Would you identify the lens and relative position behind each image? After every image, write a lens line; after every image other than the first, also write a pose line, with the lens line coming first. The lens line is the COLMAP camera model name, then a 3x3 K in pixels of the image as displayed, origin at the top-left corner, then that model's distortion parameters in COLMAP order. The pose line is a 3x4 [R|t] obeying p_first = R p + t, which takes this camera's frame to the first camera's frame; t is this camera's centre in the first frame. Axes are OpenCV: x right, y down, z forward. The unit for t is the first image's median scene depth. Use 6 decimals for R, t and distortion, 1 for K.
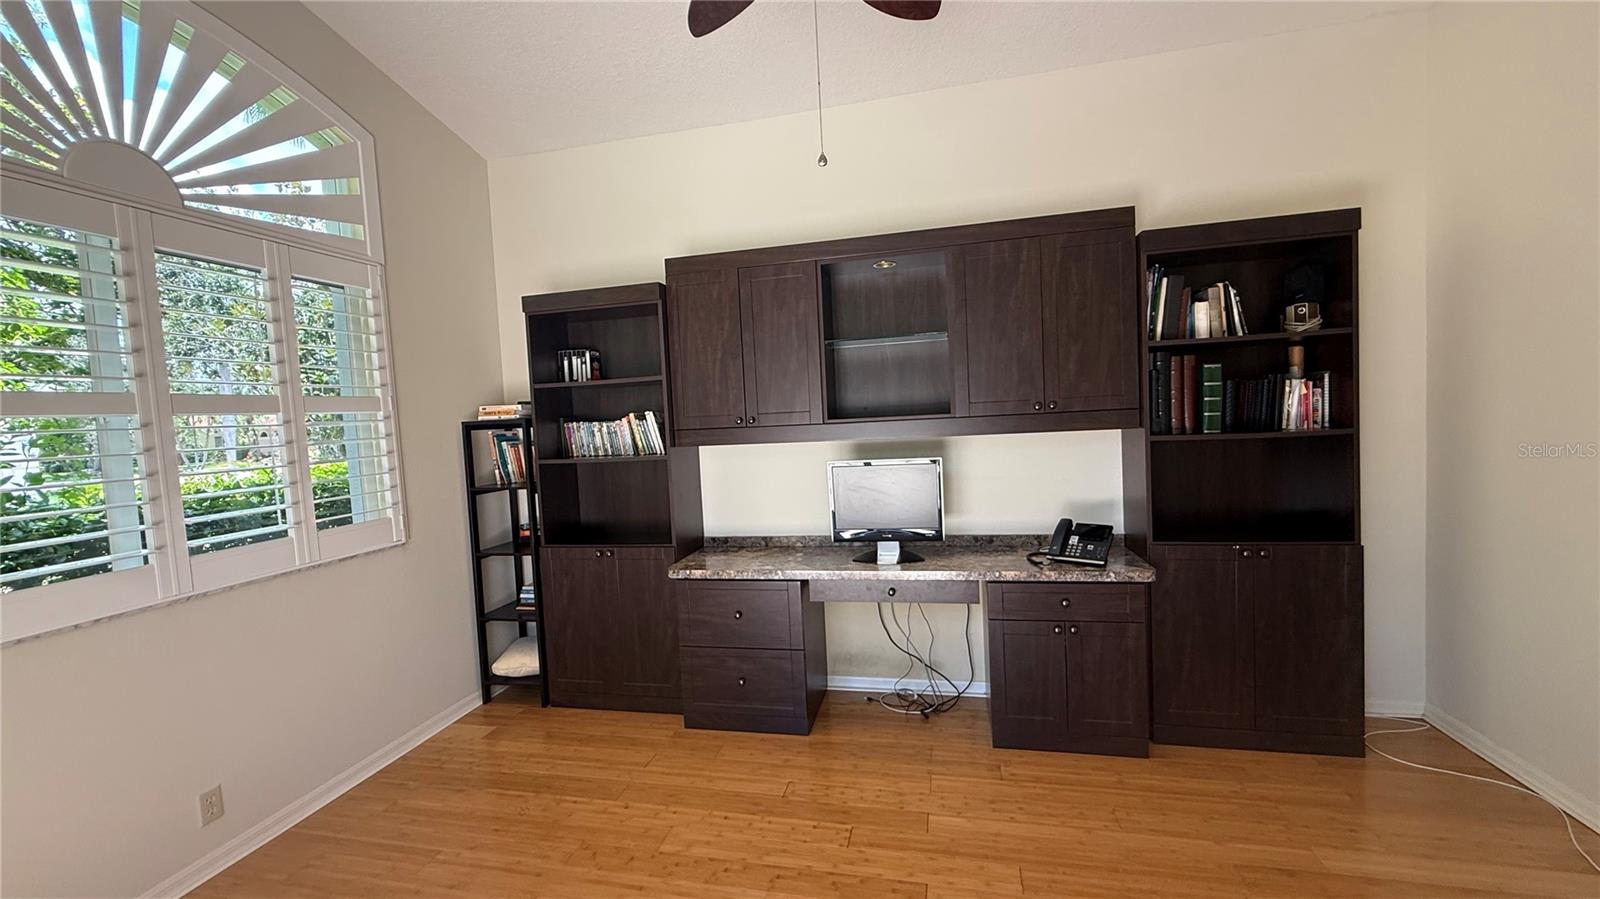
lens RADIAL K [[636.9, 0, 800.0], [0, 636.9, 449.5], [0, 0, 1]] dist [0.001694, 0.000243]
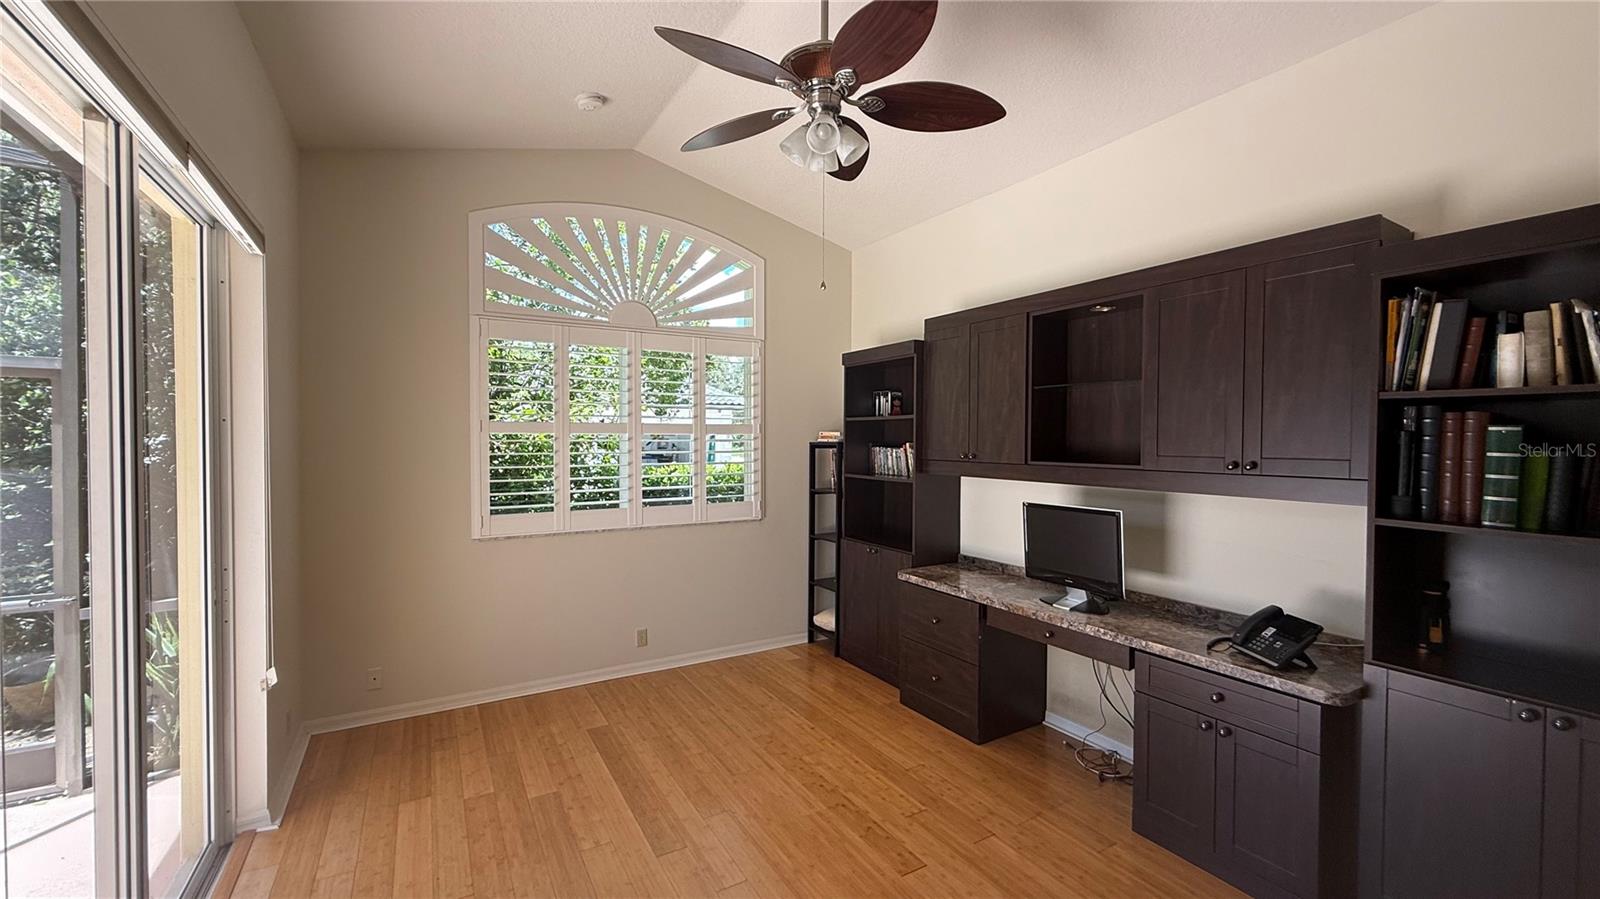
lens RADIAL K [[636.9, 0, 800.0], [0, 636.9, 449.5], [0, 0, 1]] dist [0.001694, 0.000243]
pose [[0.692978, 0.065939, -0.717937, 0.513358], [-0.078586, 0.996784, 0.015696, -0.050525], [0.716663, 0.045543, 0.695931, -0.011550]]
